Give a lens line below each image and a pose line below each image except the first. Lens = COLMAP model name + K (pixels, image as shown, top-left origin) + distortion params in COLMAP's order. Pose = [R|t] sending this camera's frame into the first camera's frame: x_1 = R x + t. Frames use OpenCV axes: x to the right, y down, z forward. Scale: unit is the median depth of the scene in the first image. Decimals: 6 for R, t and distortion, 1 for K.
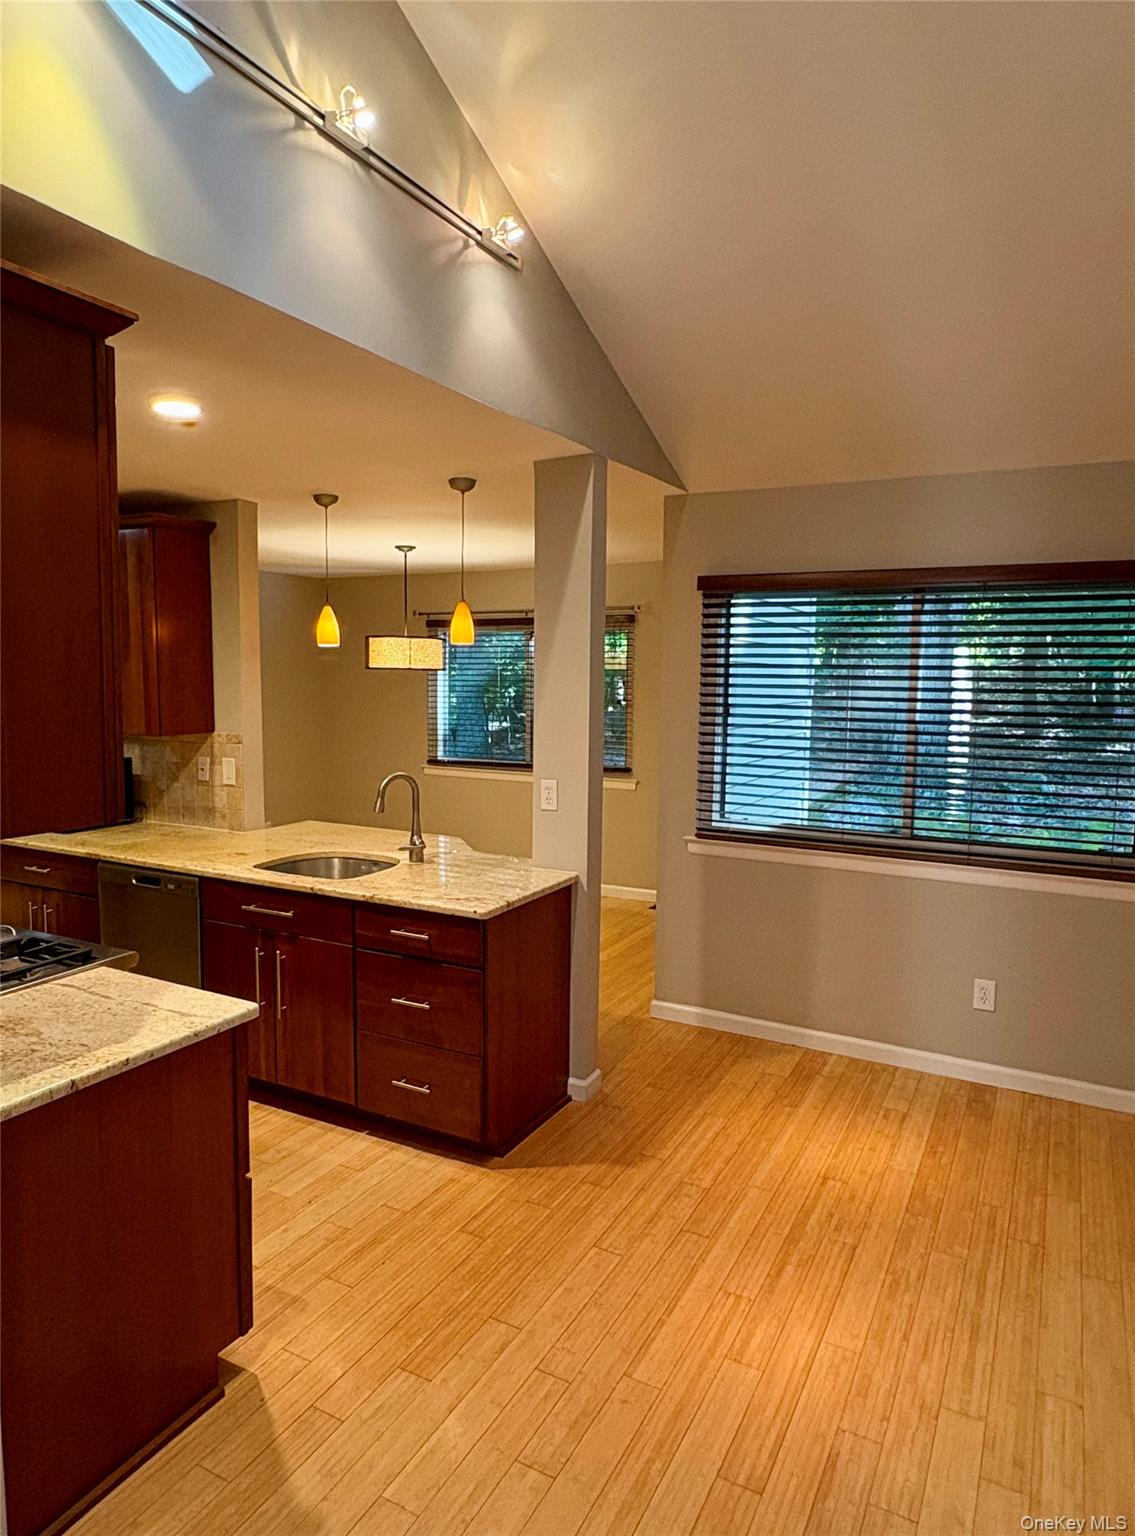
lens RADIAL K [[964.3, 0, 567.5], [0, 964.3, 768.0], [0, 0, 1]] dist [0.005062, -0.000316]
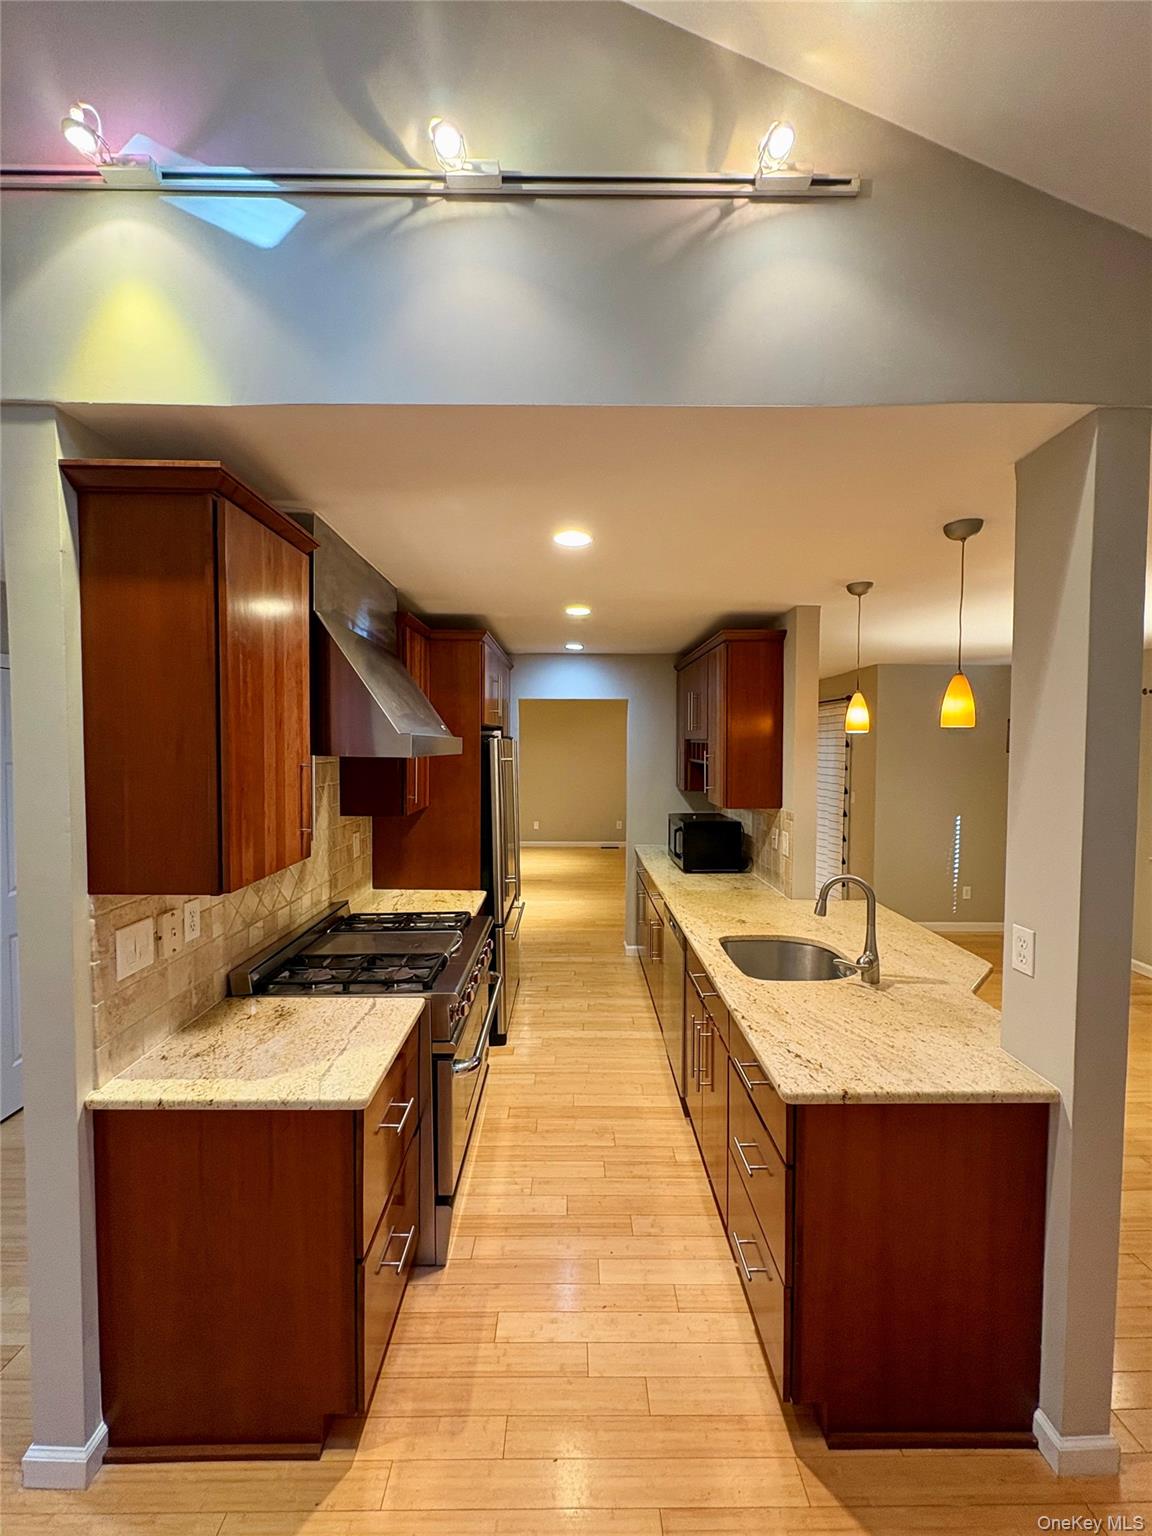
lens RADIAL K [[613.8, 0, 575.2], [0, 613.8, 767.3], [0, 0, 1]] dist [-0.001138, 0.000193]
pose [[0.475535, 0.025140, -0.879337, 0.202107], [-0.086315, 0.996102, -0.018199, -0.062836], [0.875452, 0.084554, 0.475851, 0.516945]]
